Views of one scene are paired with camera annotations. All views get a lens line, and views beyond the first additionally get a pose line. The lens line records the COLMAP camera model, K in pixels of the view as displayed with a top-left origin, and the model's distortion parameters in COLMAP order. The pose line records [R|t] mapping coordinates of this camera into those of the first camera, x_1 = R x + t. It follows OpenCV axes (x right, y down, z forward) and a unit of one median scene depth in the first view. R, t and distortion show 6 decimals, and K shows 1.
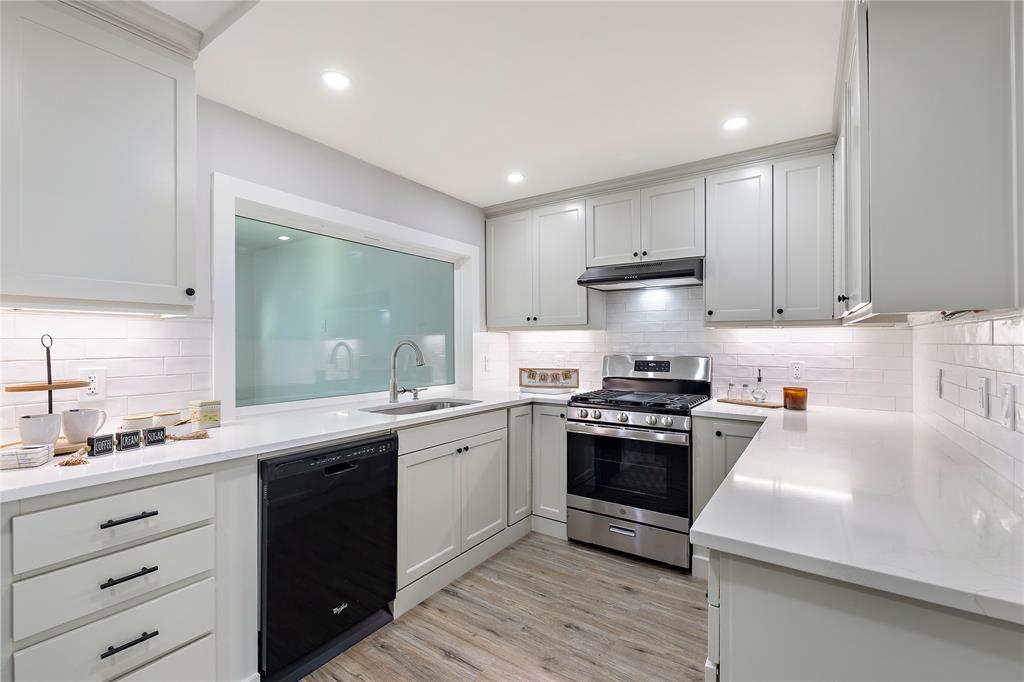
lens RADIAL K [[456.1, 0, 509.6], [0, 456.1, 341.6], [0, 0, 1]] dist [-0.001870, 0.000822]
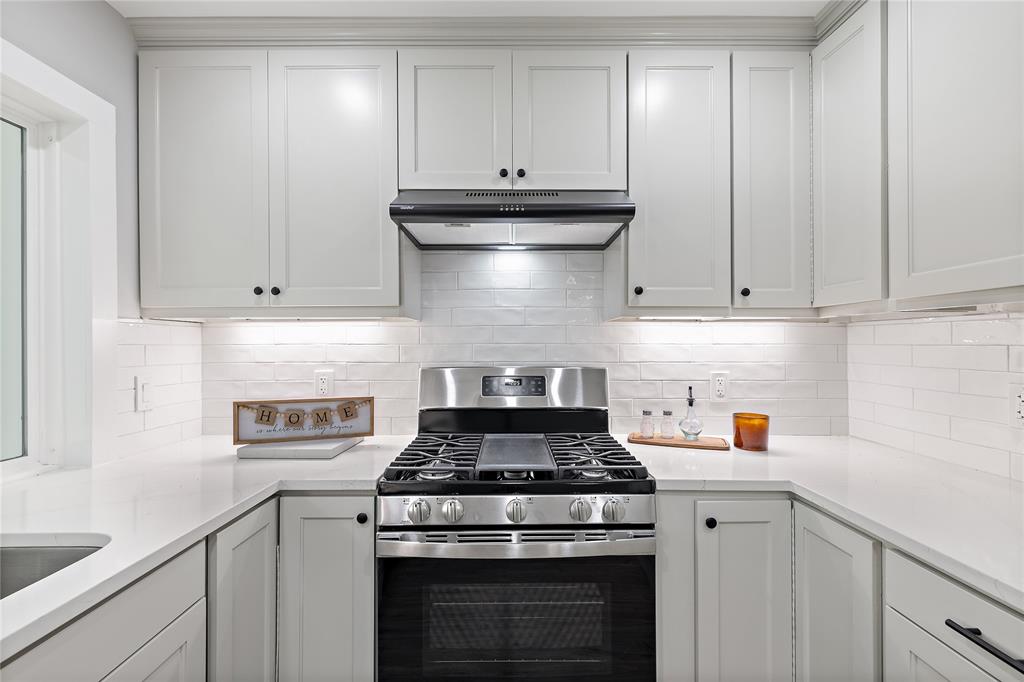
lens RADIAL K [[456.1, 0, 510.5], [0, 456.1, 343.6], [0, 0, 1]] dist [-0.001870, 0.000822]
pose [[0.822654, 0.000924, 0.568541, -0.009632], [-0.000421, 0.999999, -0.001017, 0.002393], [-0.568542, 0.000597, 0.822654, 0.532472]]
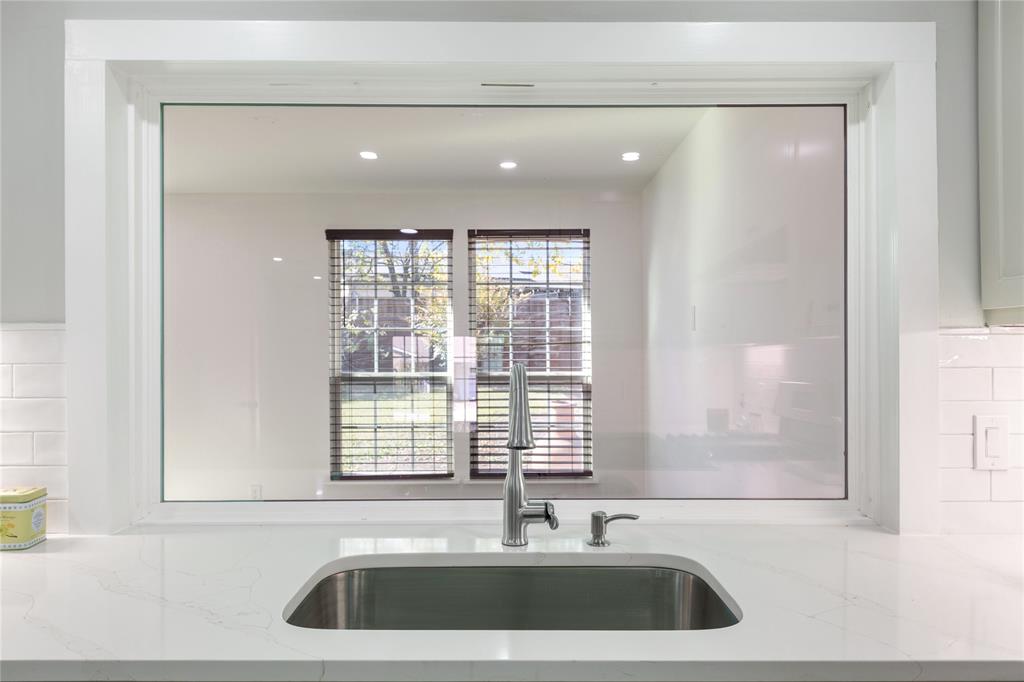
lens RADIAL K [[719.0, 0, 515.8], [0, 719.0, 347.8], [0, 0, 1]] dist [-0.003254, -0.000386]
pose [[0.576464, 0.000754, -0.817122, 0.161235], [0.005164, 0.999976, 0.004566, -0.013995], [0.817106, -0.006852, 0.576447, 0.608020]]
